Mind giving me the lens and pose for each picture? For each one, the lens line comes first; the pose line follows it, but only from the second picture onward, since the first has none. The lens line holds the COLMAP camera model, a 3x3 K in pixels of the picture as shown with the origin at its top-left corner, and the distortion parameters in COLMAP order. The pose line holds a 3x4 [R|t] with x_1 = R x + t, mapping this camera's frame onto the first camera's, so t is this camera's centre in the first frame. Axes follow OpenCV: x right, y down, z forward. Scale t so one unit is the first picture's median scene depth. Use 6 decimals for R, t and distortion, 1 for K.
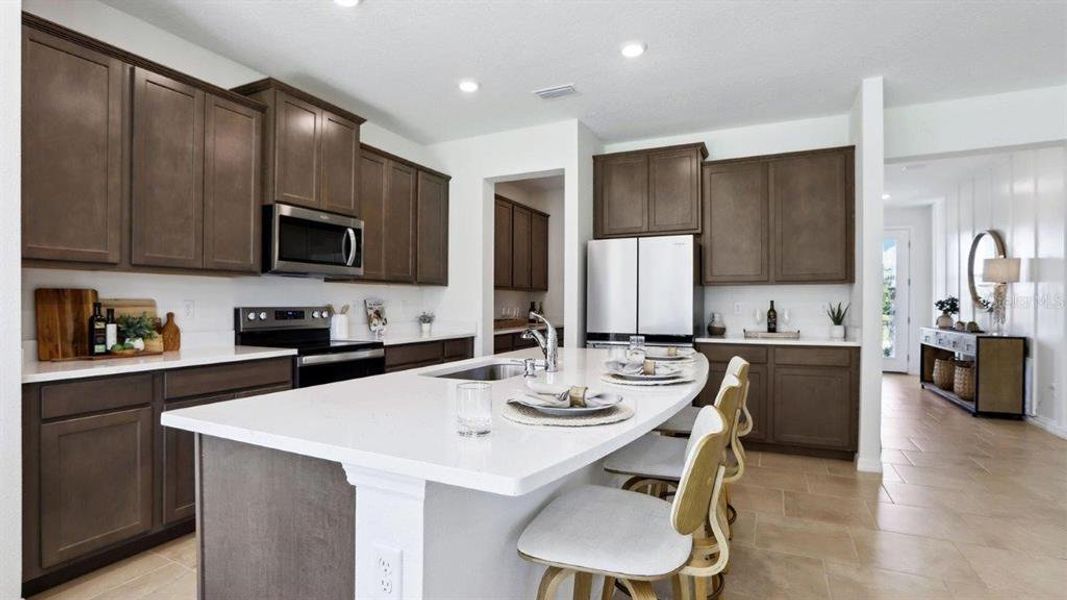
lens RADIAL K [[502.4, 0, 532.5], [0, 502.4, 301.4], [0, 0, 1]] dist [-0.047104, 0.018682]
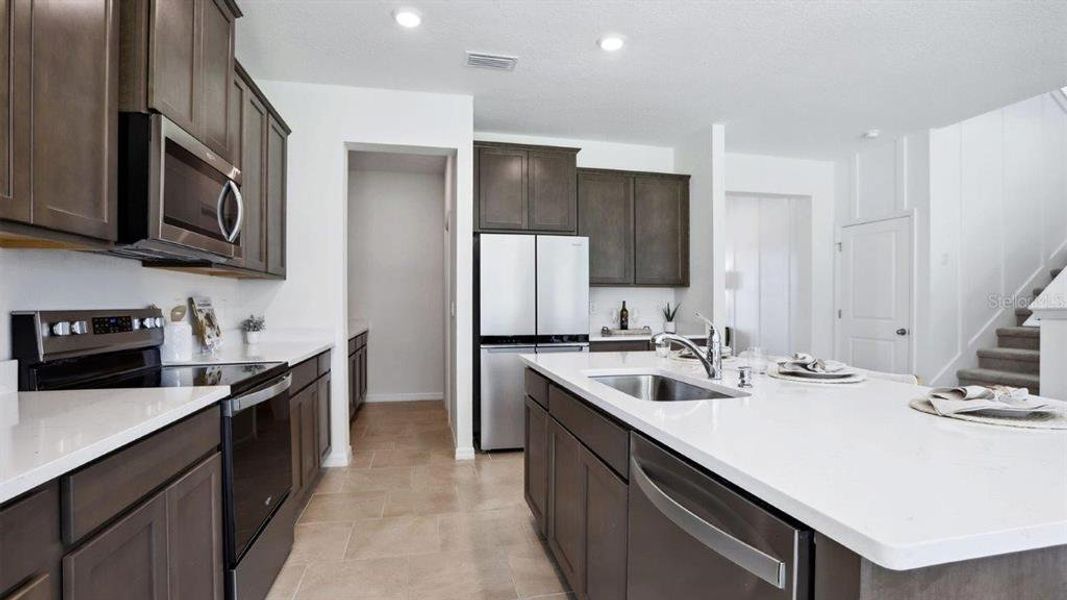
lens RADIAL K [[502.4, 0, 532.5], [0, 502.4, 301.4], [0, 0, 1]] dist [-0.047104, 0.018682]
pose [[0.780515, 0.003072, 0.625130, -0.399260], [-0.003494, 0.999994, -0.000552, 0.000443], [-0.625127, -0.001753, 0.780521, 0.254309]]
